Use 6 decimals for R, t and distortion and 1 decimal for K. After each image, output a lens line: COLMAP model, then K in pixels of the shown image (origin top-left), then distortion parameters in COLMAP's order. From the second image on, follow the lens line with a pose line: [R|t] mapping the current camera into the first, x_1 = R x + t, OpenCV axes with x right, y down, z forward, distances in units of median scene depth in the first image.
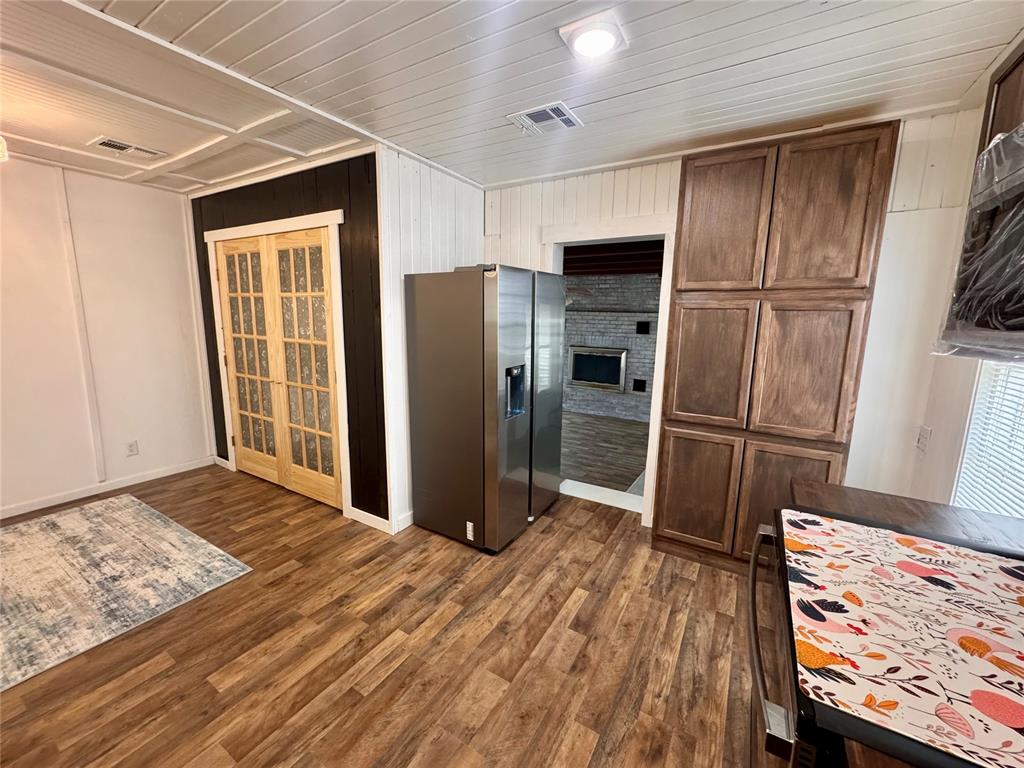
lens RADIAL K [[407.0, 0, 515.3], [0, 407.0, 378.6], [0, 0, 1]] dist [-0.004330, 0.002079]
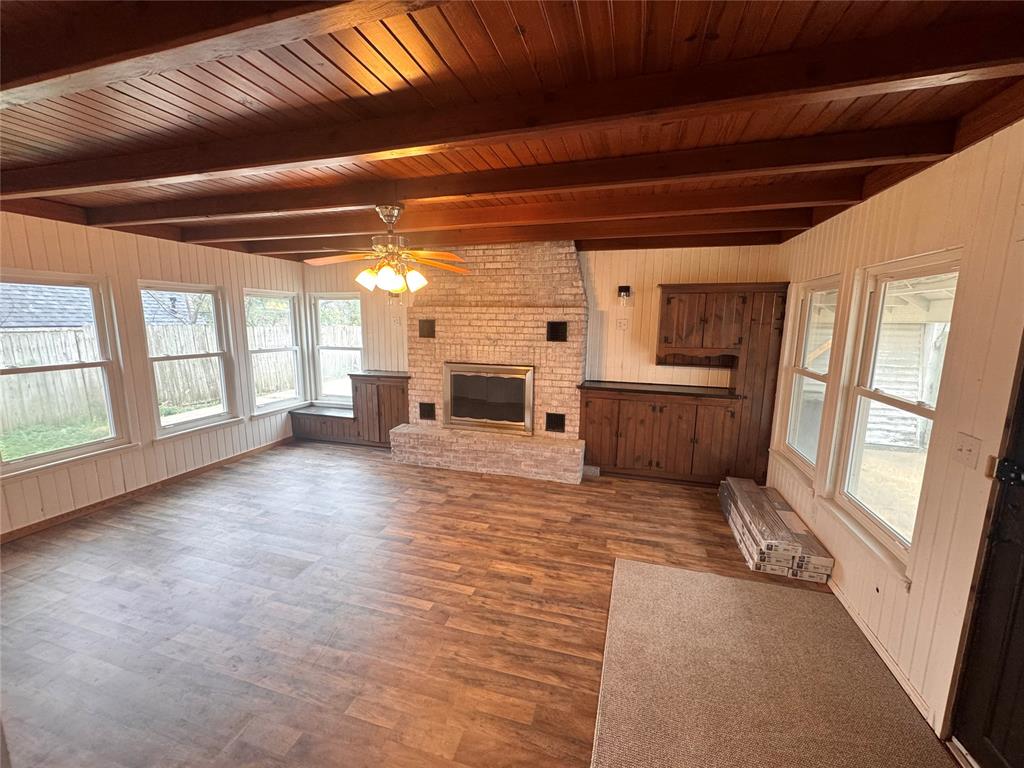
lens RADIAL K [[407.0, 0, 512.4], [0, 407.0, 382.4], [0, 0, 1]] dist [-0.004330, 0.002079]
pose [[0.970538, -0.051287, 0.235428, 0.094687], [0.049322, 0.998682, 0.014229, -0.058101], [-0.235848, -0.002198, 0.971788, 0.401575]]
